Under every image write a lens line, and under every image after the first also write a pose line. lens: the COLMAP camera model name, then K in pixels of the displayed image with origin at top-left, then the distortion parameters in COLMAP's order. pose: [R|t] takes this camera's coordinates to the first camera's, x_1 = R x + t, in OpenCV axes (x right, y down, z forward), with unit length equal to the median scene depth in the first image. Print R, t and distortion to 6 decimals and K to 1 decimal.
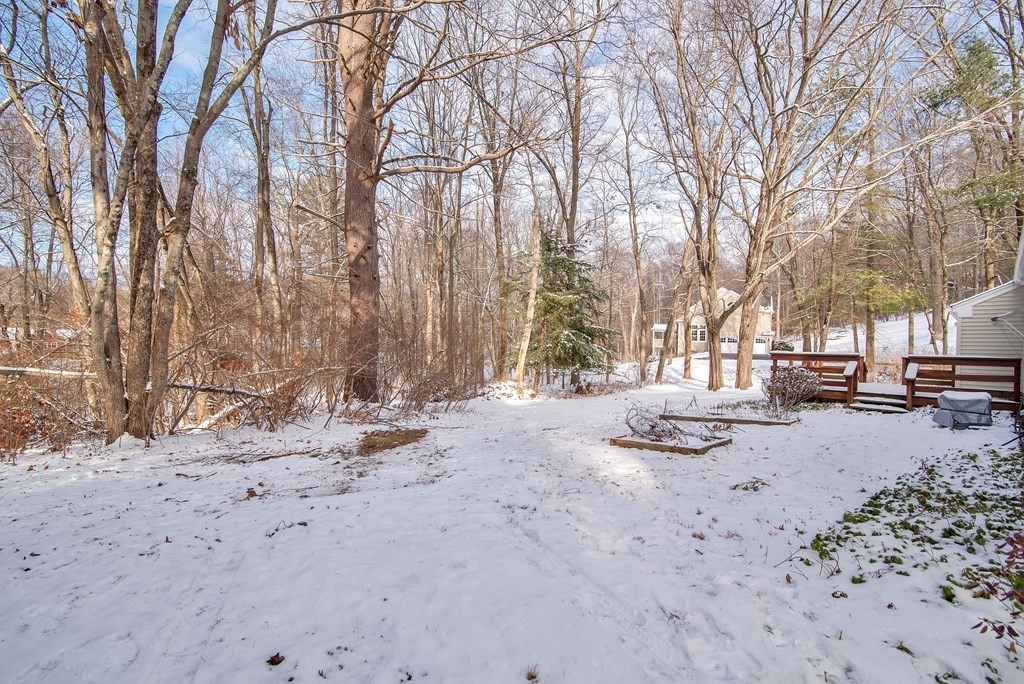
lens RADIAL K [[474.6, 0, 514.5], [0, 474.6, 344.8], [0, 0, 1]] dist [-0.018456, 0.000004]
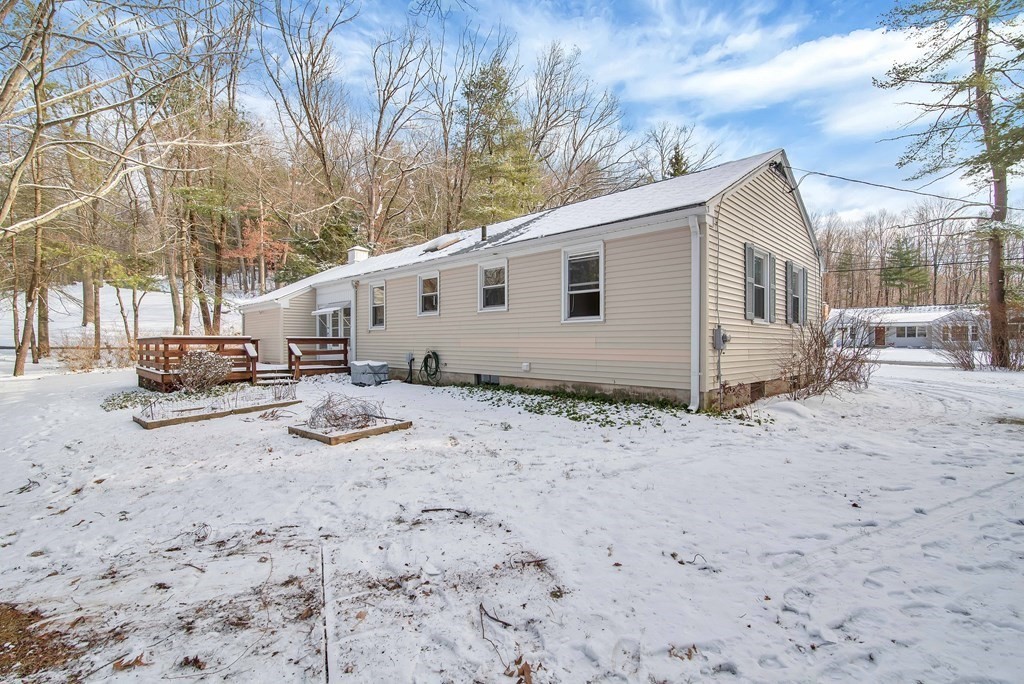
lens RADIAL K [[474.6, 0, 512.9], [0, 474.6, 344.3], [0, 0, 1]] dist [-0.018456, 0.000004]
pose [[-0.052764, -0.028303, 0.998206, -0.437877], [-0.011076, 0.999553, 0.027755, -0.000069], [-0.998546, -0.009591, -0.053053, 0.470354]]
